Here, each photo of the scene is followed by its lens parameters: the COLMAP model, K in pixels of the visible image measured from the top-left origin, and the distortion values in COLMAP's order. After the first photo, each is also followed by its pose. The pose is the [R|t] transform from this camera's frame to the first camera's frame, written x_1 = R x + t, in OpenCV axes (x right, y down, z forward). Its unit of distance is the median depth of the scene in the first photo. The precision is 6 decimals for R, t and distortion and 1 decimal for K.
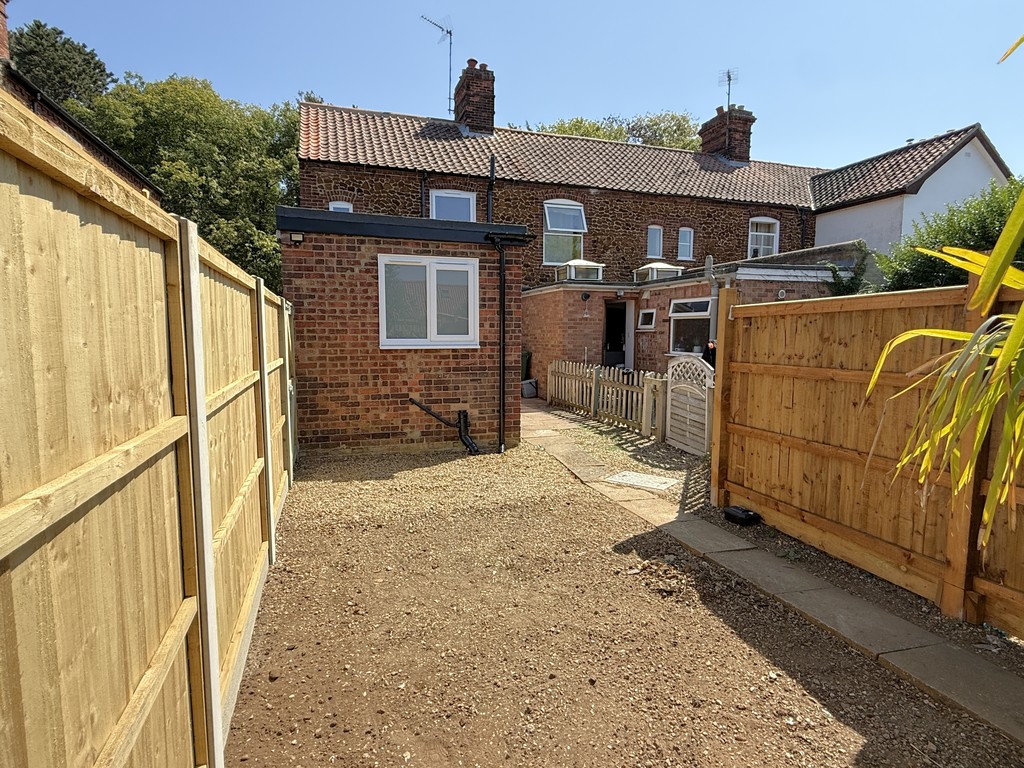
lens RADIAL K [[535.8, 0, 505.6], [0, 535.8, 386.3], [0, 0, 1]] dist [0.004351, 0.000755]
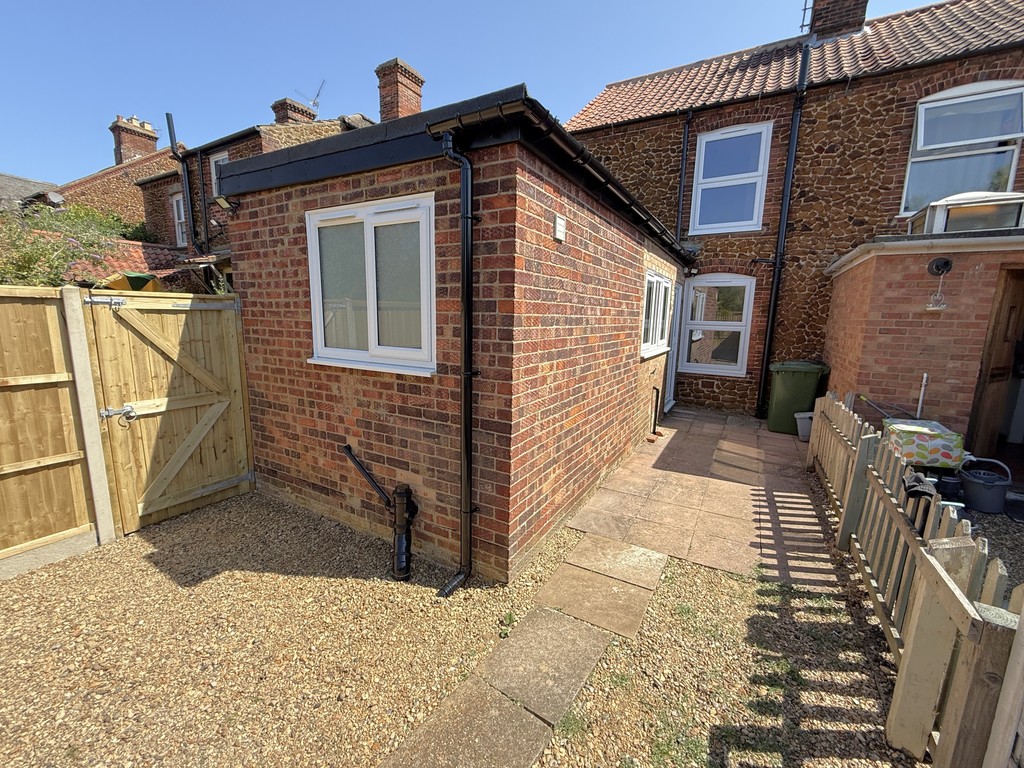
lens RADIAL K [[417.8, 0, 516.9], [0, 417.8, 384.6], [0, 0, 1]] dist [0.001799, 0.000161]
pose [[0.676761, 0.135412, -0.723643, 0.296635], [-0.092241, 0.990789, 0.099136, -0.112875], [0.730402, -0.000342, 0.683018, 0.807863]]
